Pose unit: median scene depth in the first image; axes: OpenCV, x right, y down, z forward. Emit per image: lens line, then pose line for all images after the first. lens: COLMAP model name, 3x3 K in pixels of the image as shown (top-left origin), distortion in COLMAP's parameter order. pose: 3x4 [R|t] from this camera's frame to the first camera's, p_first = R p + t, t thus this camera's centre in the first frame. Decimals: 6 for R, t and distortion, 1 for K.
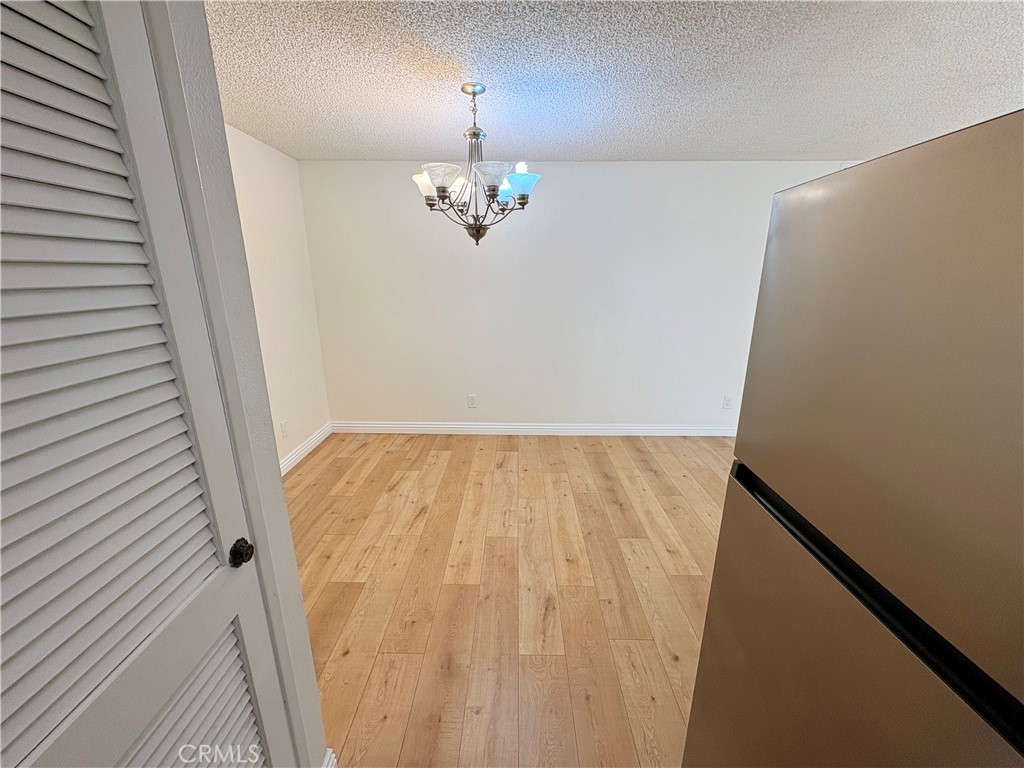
lens RADIAL K [[407.7, 0, 512.0], [0, 407.7, 384.0], [0, 0, 1]] dist [0.000585, 0.000254]
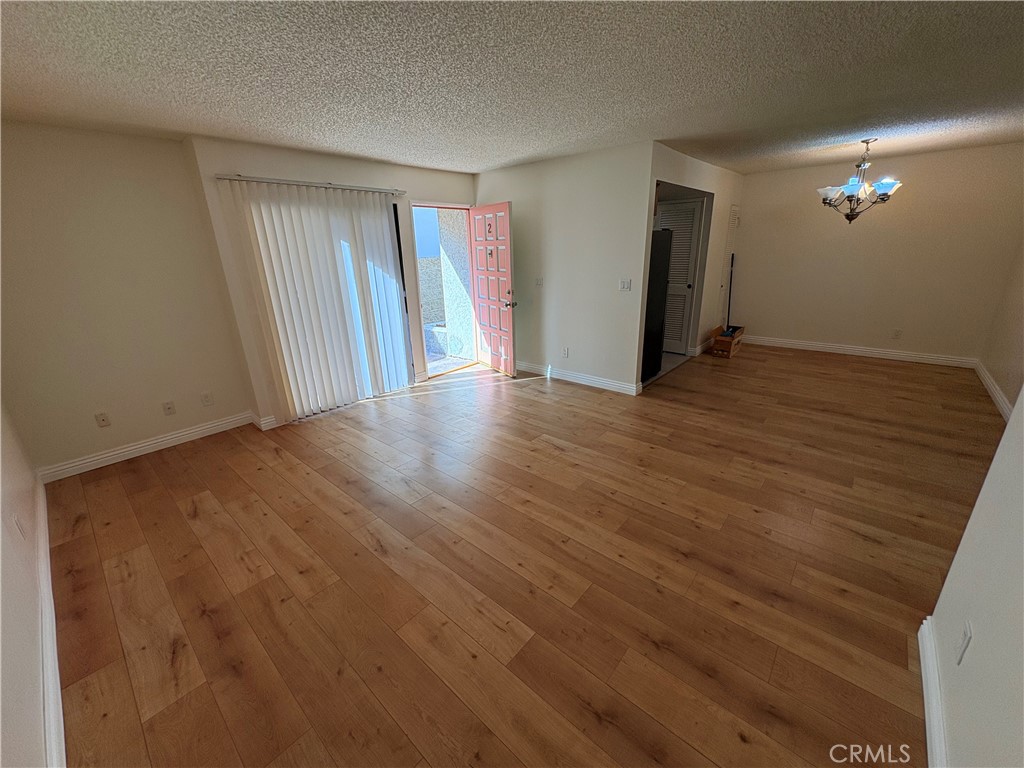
lens RADIAL K [[406.6, 0, 512.0], [0, 406.6, 384.0], [0, 0, 1]] dist [0.000391, -0.000074]
pose [[-0.640452, 0.263227, -0.721480, 2.715064], [-0.177315, 0.863367, 0.472395, -0.346464], [0.747249, 0.430476, -0.506271, 1.239586]]
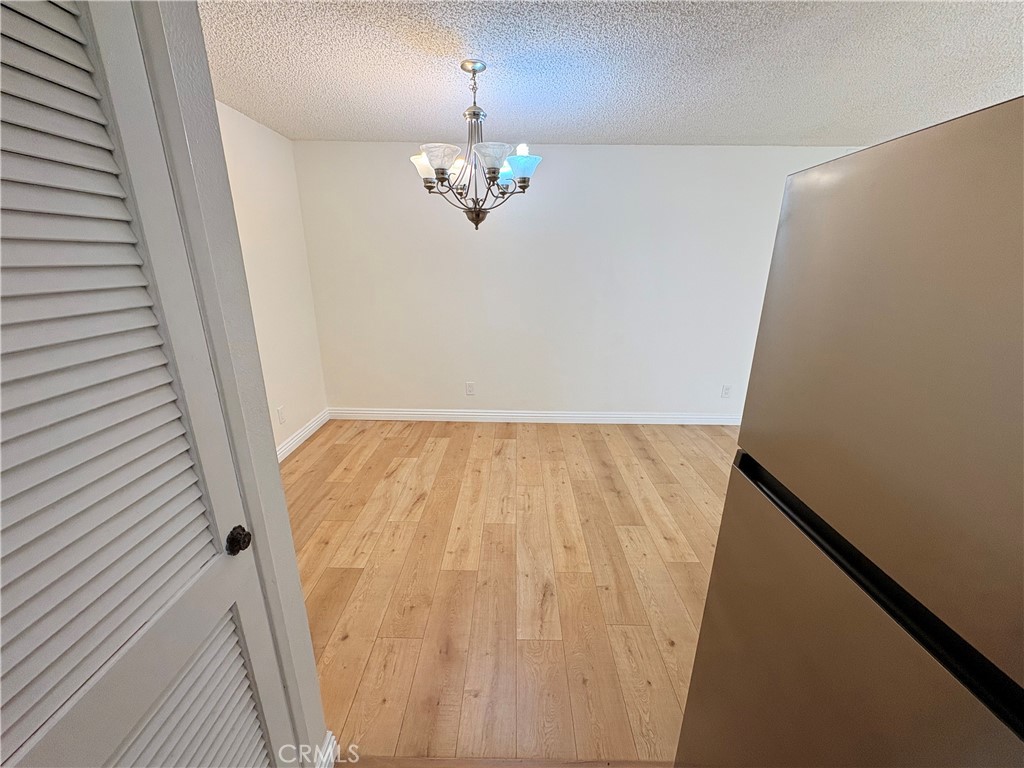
lens RADIAL K [[406.6, 0, 512.0], [0, 406.6, 384.0], [0, 0, 1]] dist [0.000391, -0.000074]
pose [[0.999951, 0.006655, 0.007376, -0.005873], [-0.006878, 0.999506, 0.030672, 0.000368], [-0.007168, -0.030721, 0.999502, 0.012035]]
